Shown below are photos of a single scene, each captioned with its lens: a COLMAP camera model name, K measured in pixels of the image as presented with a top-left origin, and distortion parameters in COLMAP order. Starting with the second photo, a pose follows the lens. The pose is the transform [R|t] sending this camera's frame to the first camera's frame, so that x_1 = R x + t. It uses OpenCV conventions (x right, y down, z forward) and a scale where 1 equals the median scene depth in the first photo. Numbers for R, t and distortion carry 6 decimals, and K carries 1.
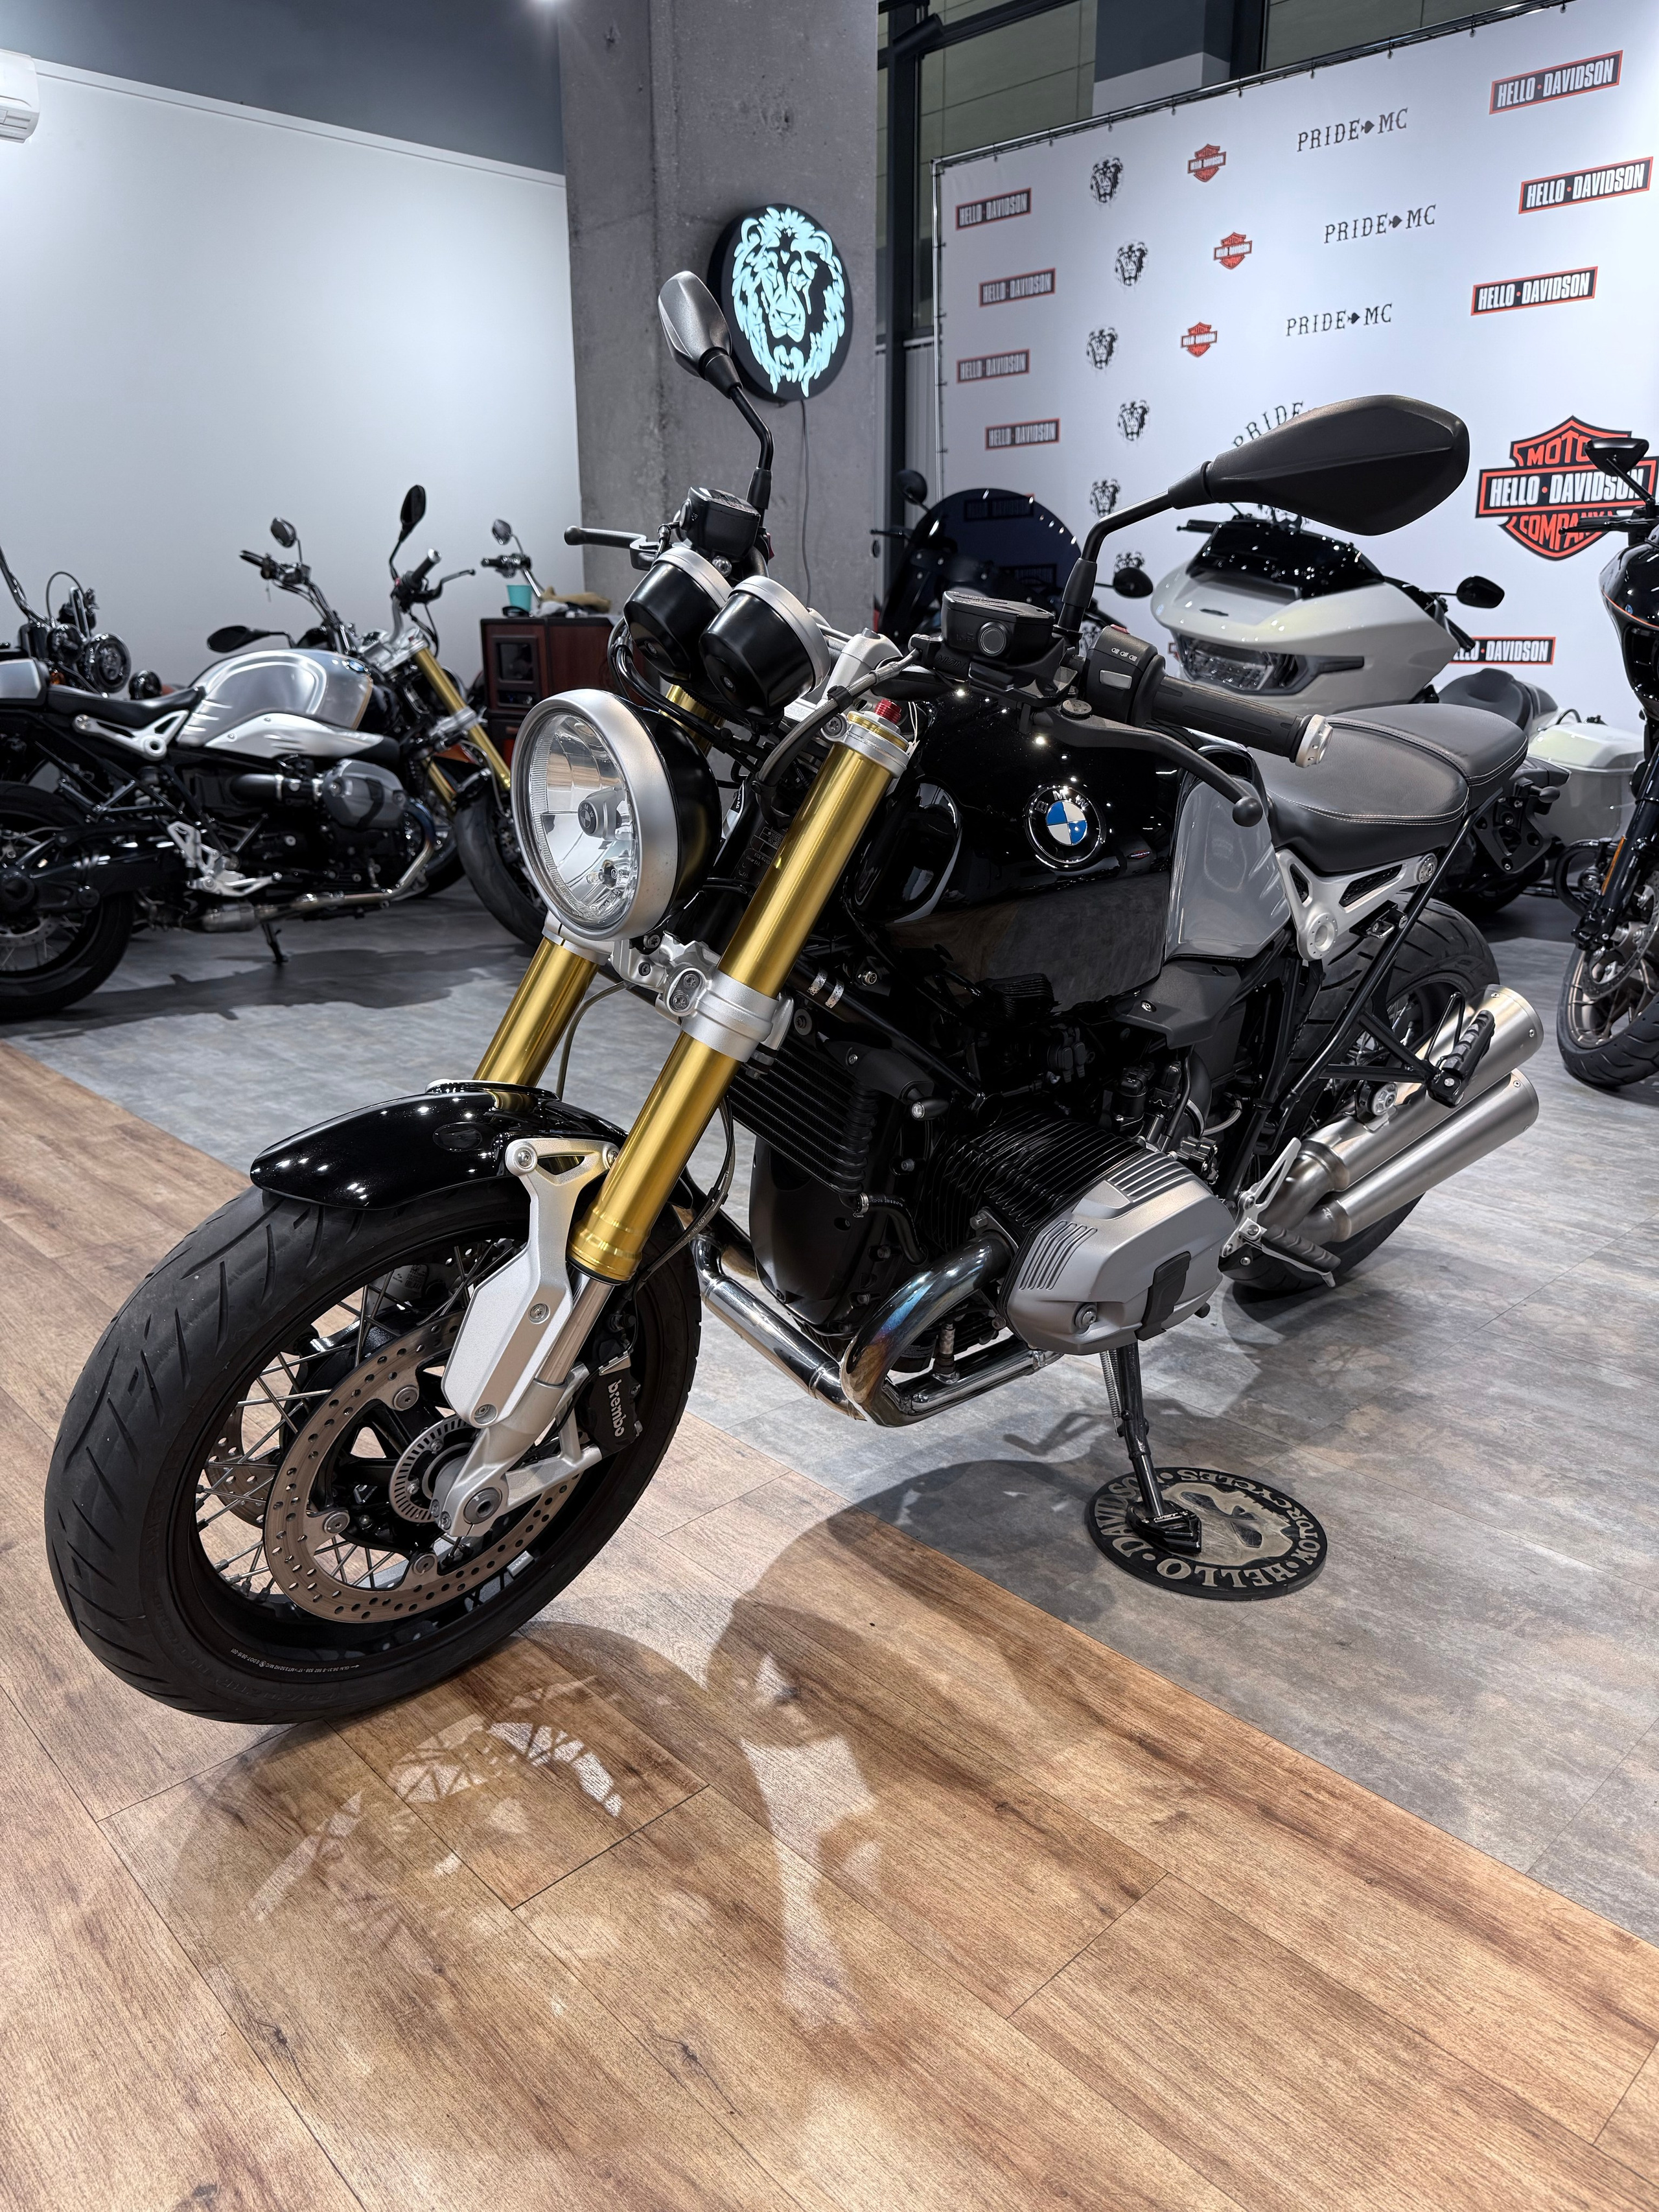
lens RADIAL K [[1574.1, 0, 857.4], [0, 1574.1, 1114.9], [0, 0, 1]] dist [0.003026, -0.022288]
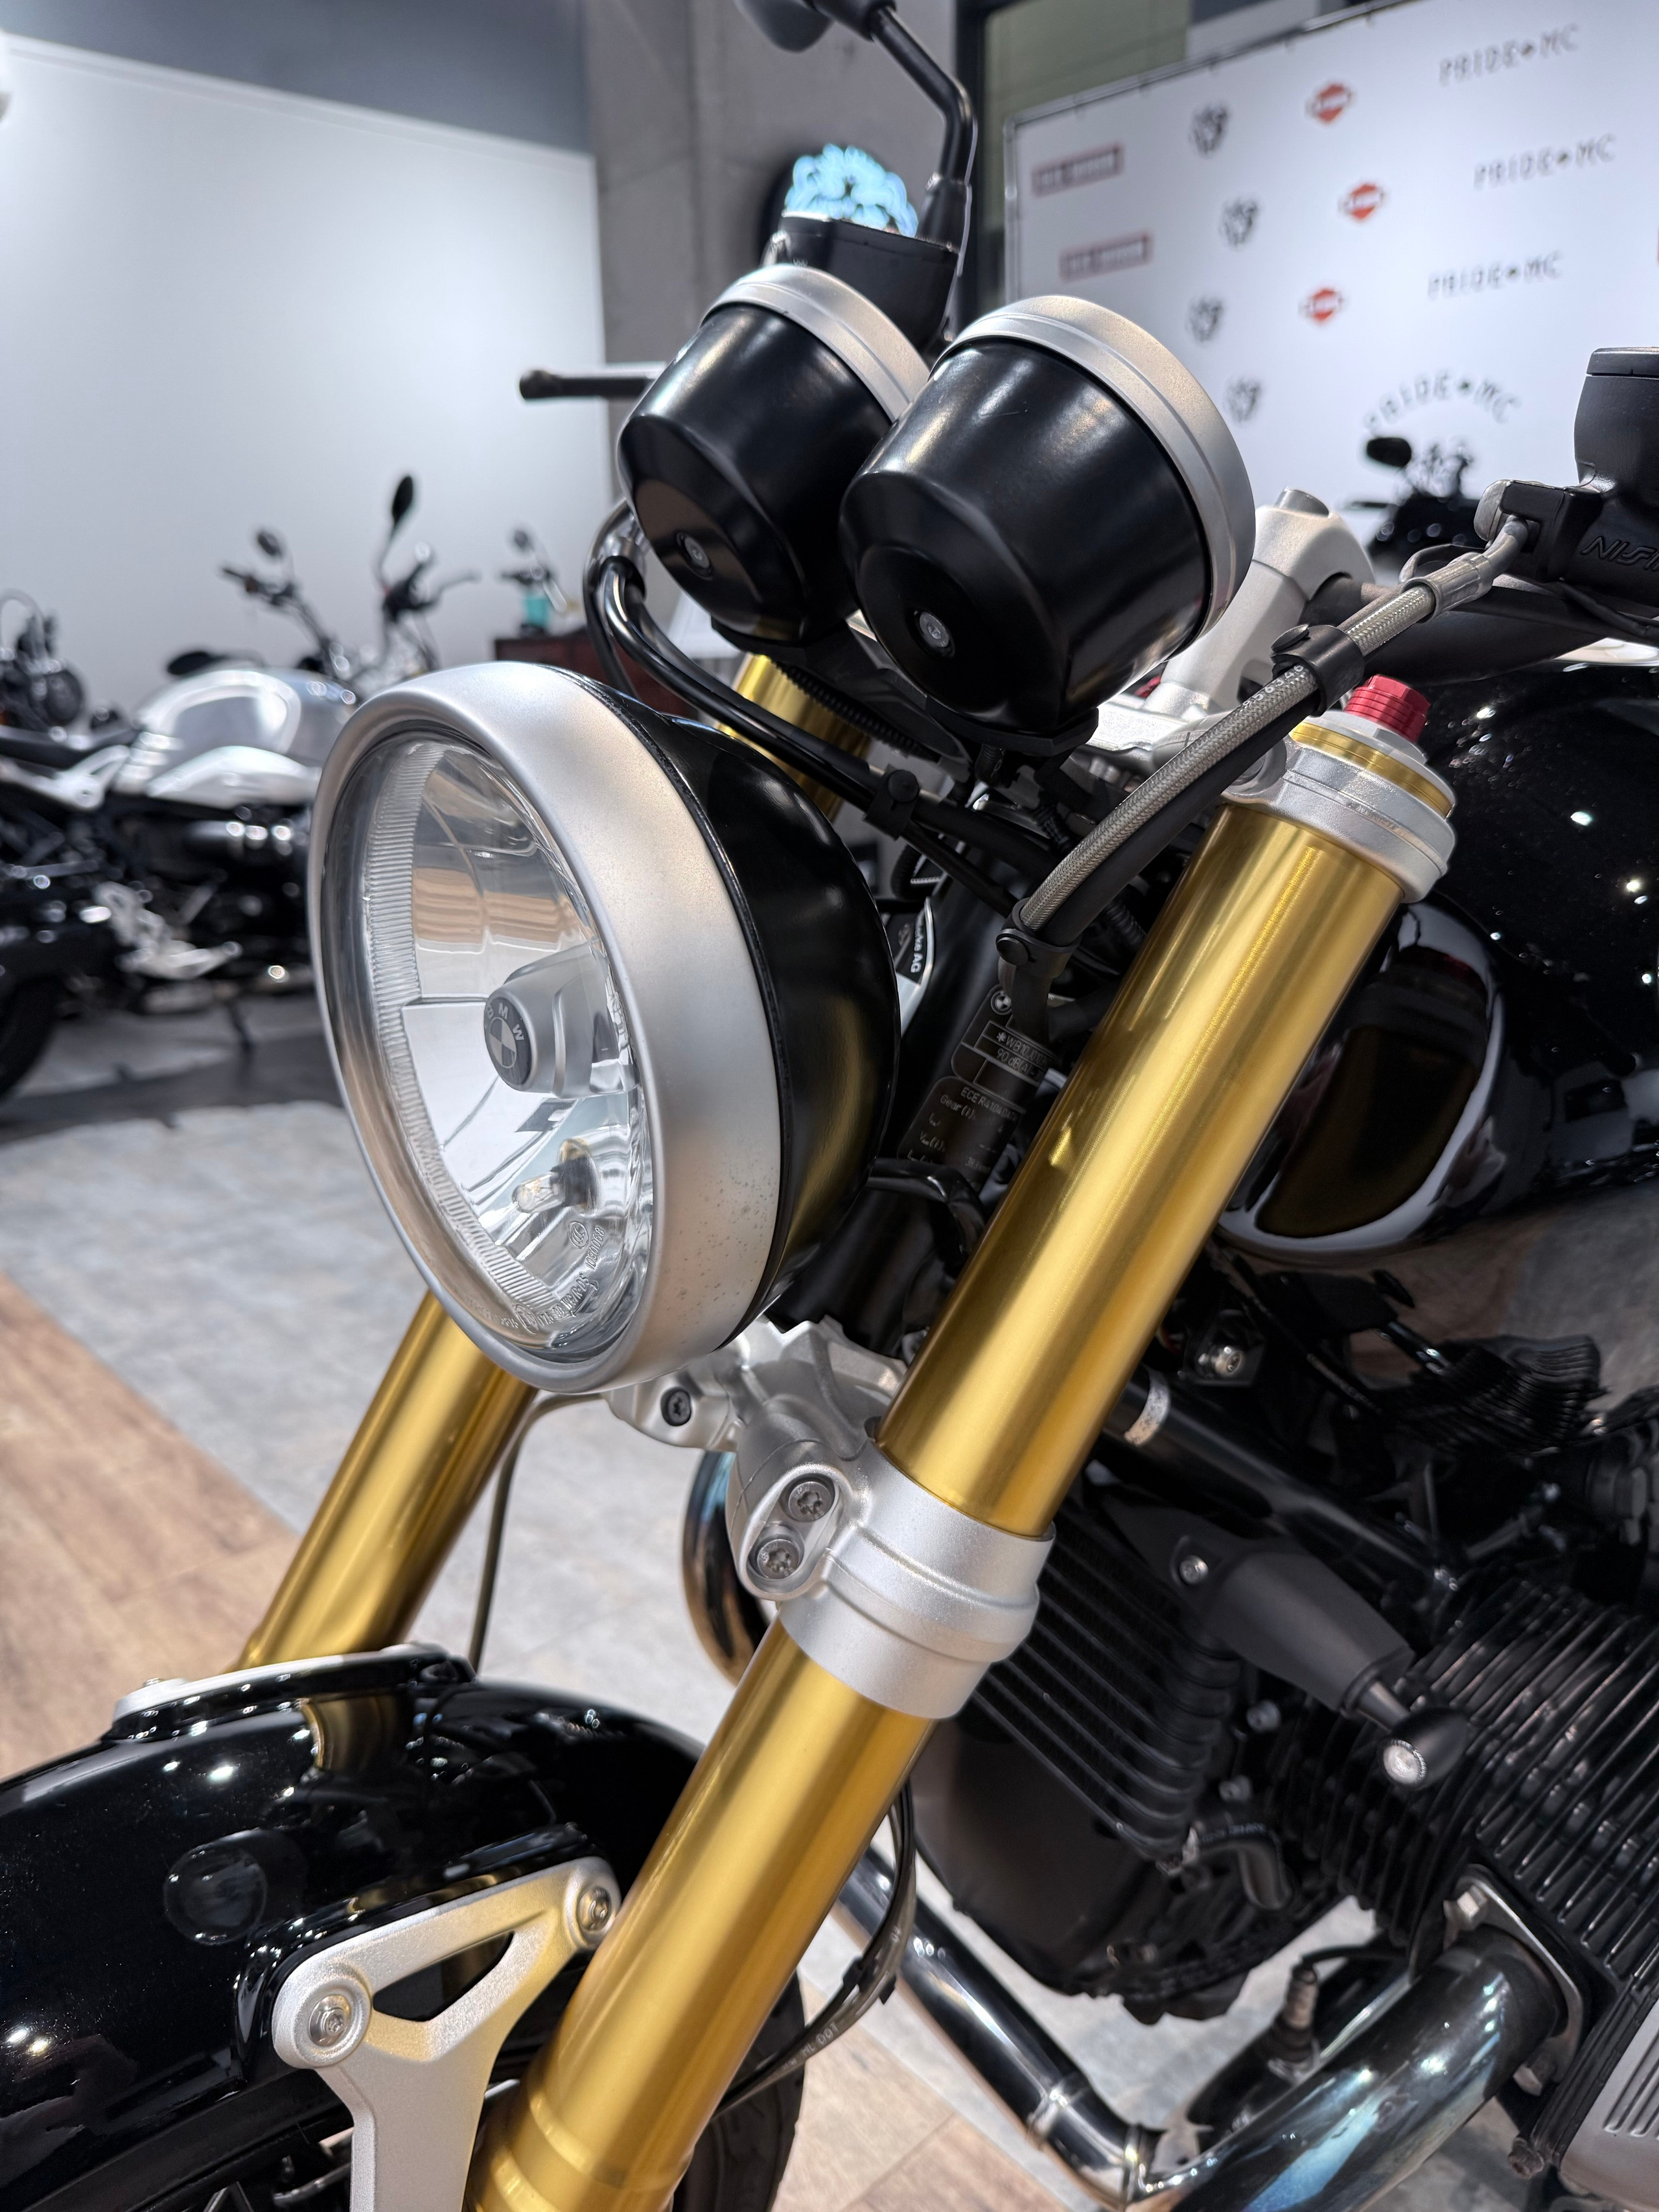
lens RADIAL K [[1574.1, 0, 833.7], [0, 1574.1, 1113.0], [0, 0, 1]] dist [0.003026, -0.022288]
pose [[0.999138, -0.005408, -0.041147, -0.027121], [0.004591, 0.999791, -0.019909, -0.050632], [0.041246, 0.019703, 0.998955, 0.204304]]
